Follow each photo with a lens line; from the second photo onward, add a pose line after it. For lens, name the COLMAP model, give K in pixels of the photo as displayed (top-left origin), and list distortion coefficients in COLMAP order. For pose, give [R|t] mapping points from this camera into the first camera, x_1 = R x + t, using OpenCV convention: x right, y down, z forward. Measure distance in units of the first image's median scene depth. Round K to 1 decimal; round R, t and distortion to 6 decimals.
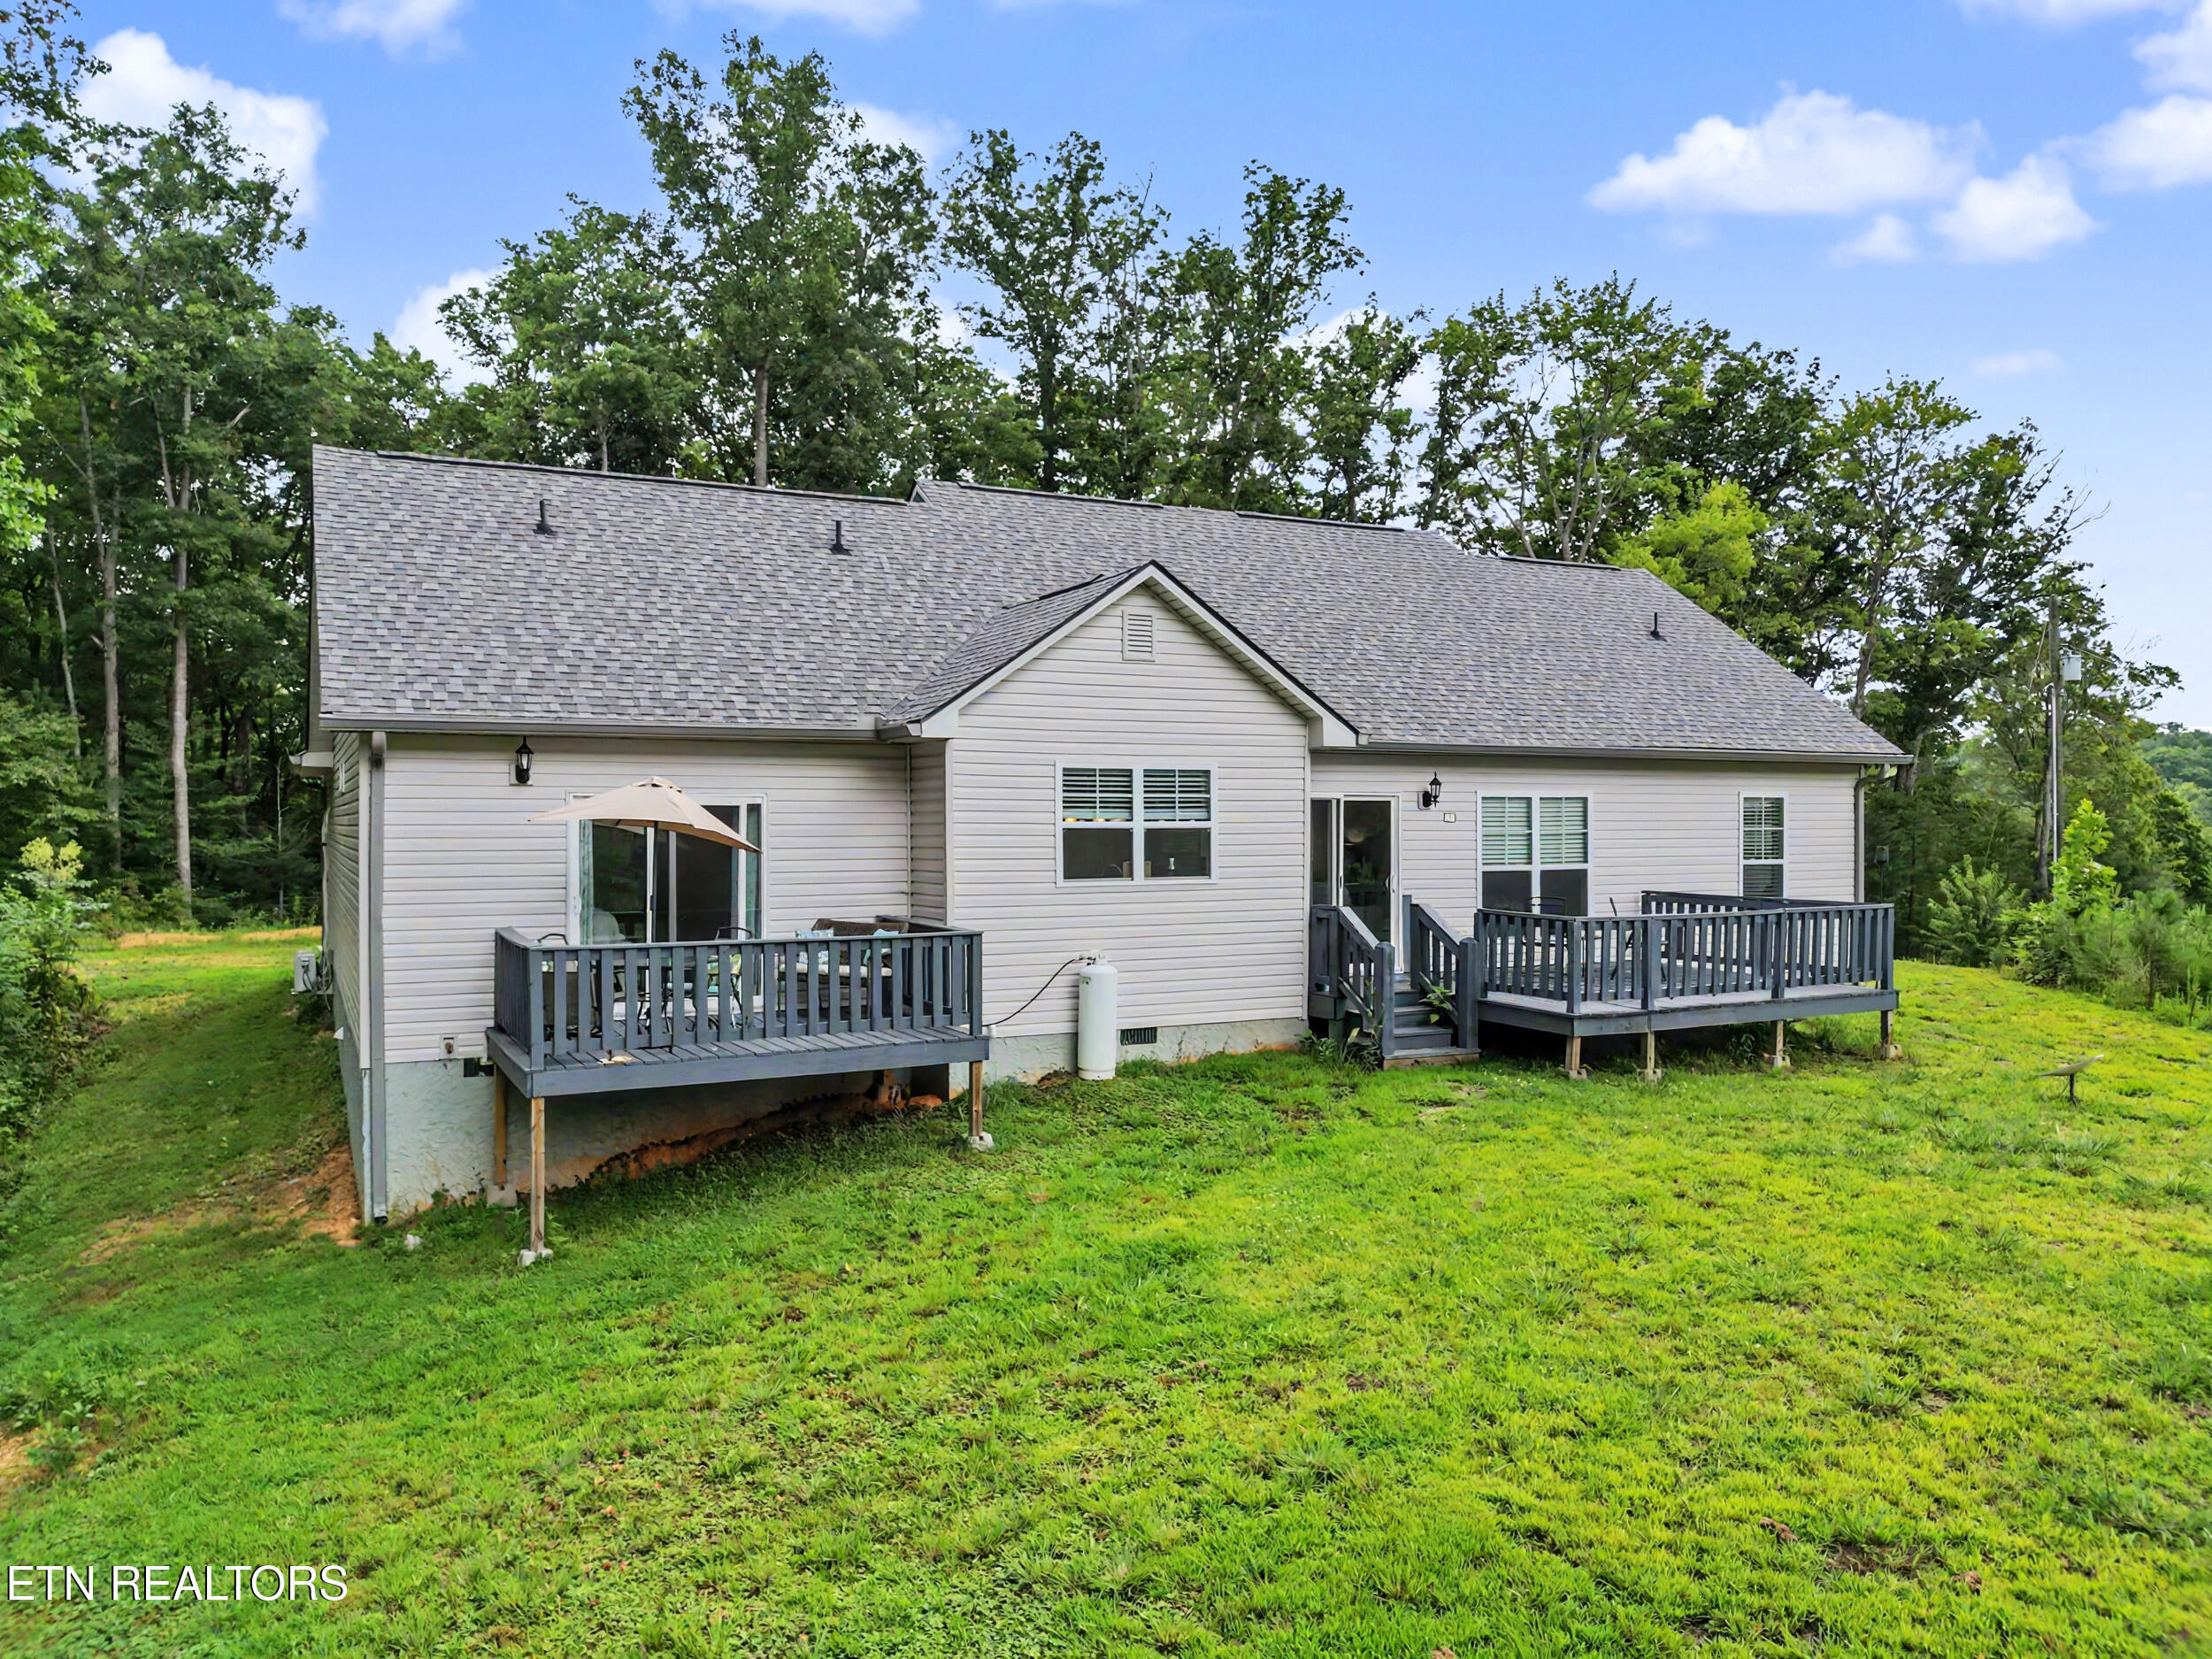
lens RADIAL K [[1572.7, 0, 1106.0], [0, 1572.7, 829.5], [0, 0, 1]] dist [-0.010005, -0.006839]
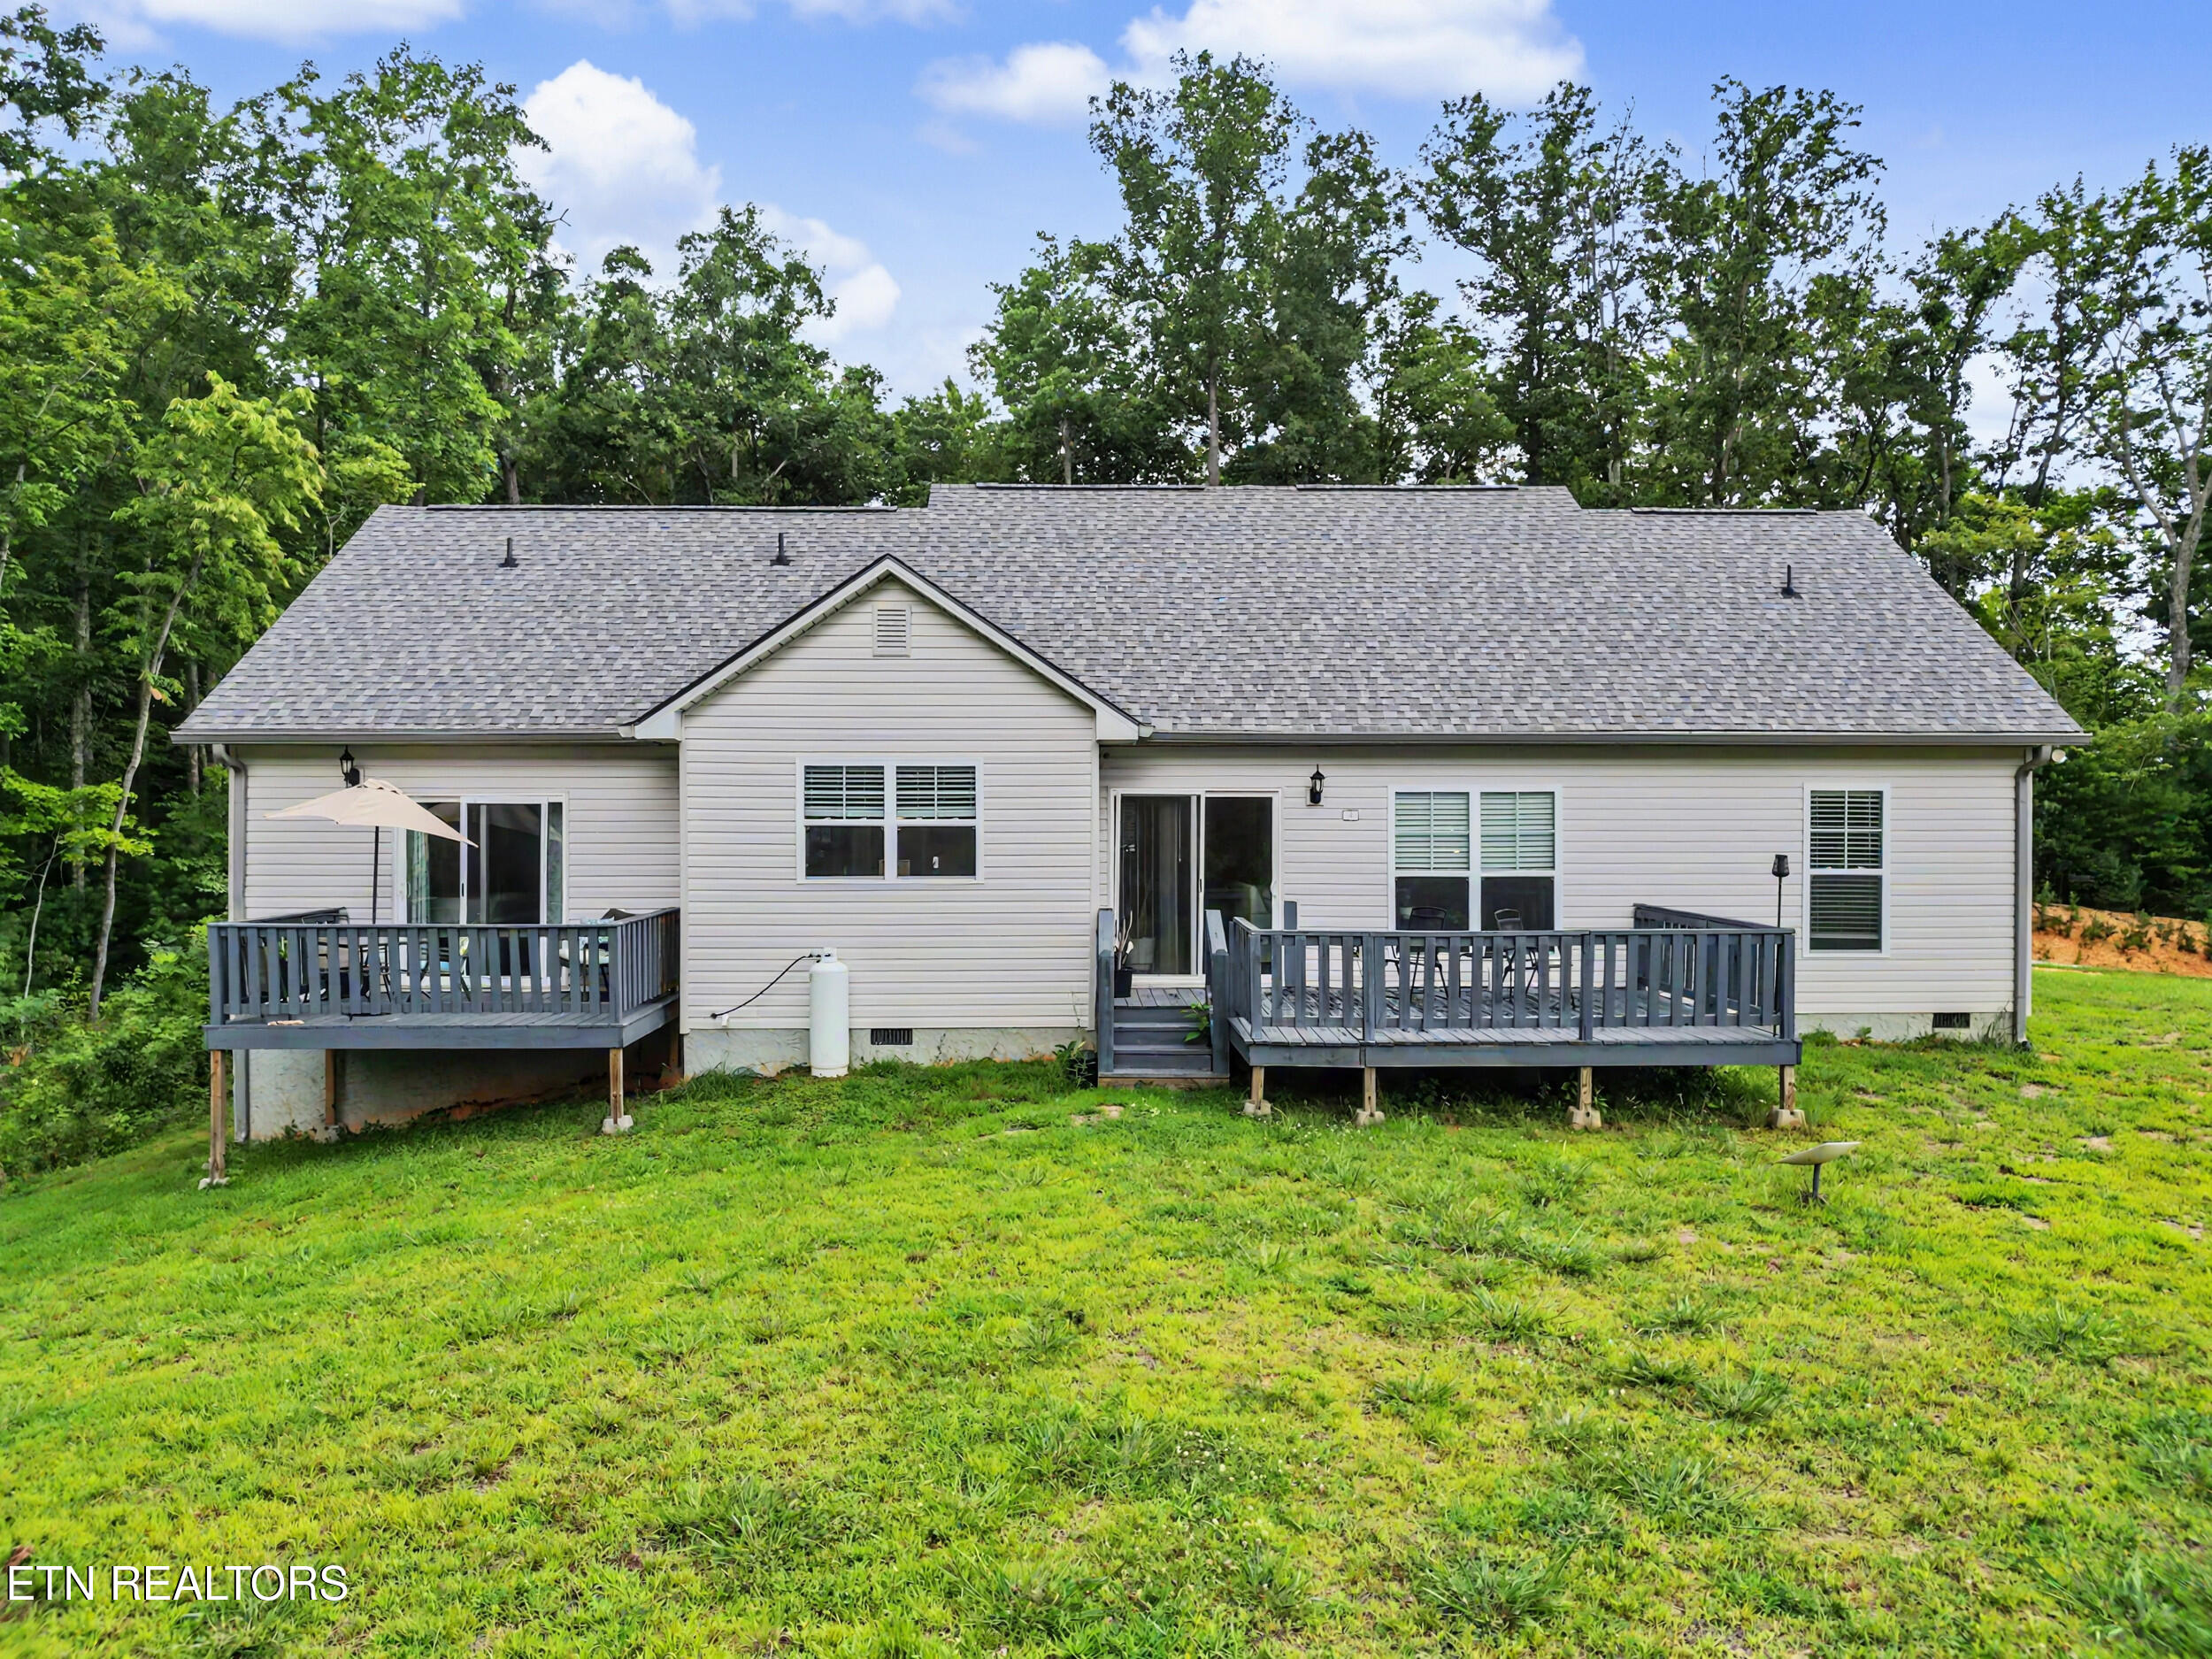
lens RADIAL K [[1572.7, 0, 1106.0], [0, 1572.7, 829.5], [0, 0, 1]] dist [-0.010005, -0.006839]
pose [[0.903066, 0.005167, -0.429471, 0.489675], [-0.004136, 0.999986, 0.003333, -0.002067], [0.429482, -0.001233, 0.903075, 0.143044]]
